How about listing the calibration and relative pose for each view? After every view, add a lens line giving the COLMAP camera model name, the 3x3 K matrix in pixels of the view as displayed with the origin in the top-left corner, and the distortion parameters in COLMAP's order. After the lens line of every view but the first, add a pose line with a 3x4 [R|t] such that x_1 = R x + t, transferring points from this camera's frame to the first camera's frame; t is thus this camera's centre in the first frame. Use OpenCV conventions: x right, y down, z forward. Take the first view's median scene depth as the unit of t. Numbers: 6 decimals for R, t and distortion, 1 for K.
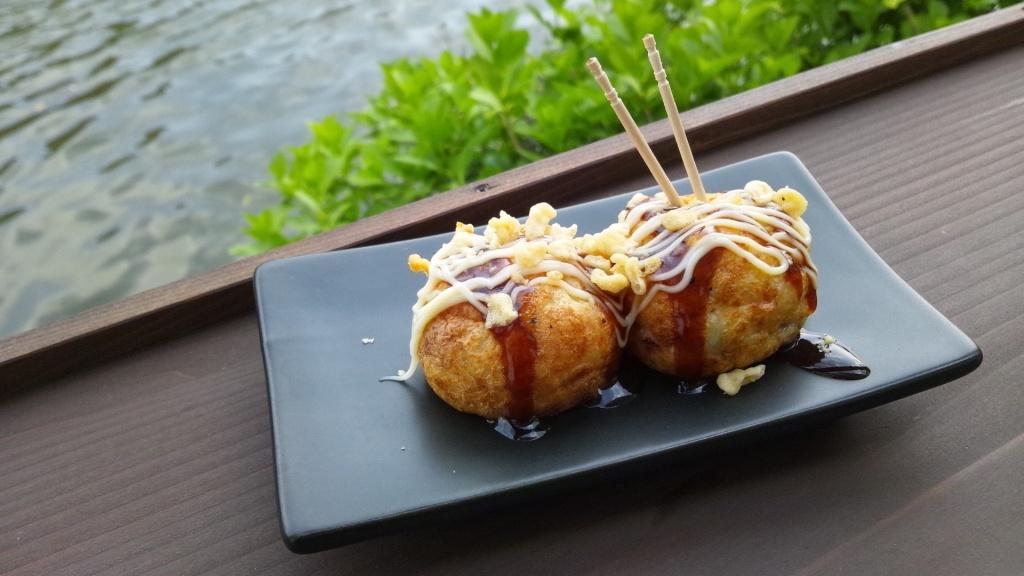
lens RADIAL K [[937.4, 0, 508.7], [0, 937.4, 289.0], [0, 0, 1]] dist [0.008496, 0.000000]
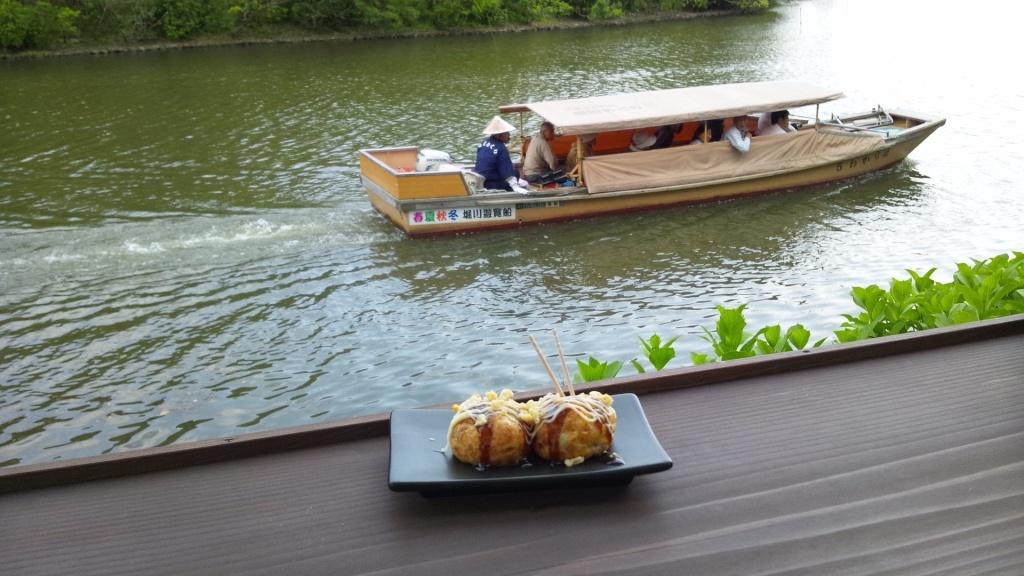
lens RADIAL K [[937.4, 0, 512.5], [0, 937.4, 288.4], [0, 0, 1]] dist [0.008496, 0.000000]
pose [[0.986631, 0.088117, -0.137092, 0.397173], [-0.131283, 0.928171, -0.348229, 0.571936], [0.096560, 0.361571, 0.927331, -1.545798]]
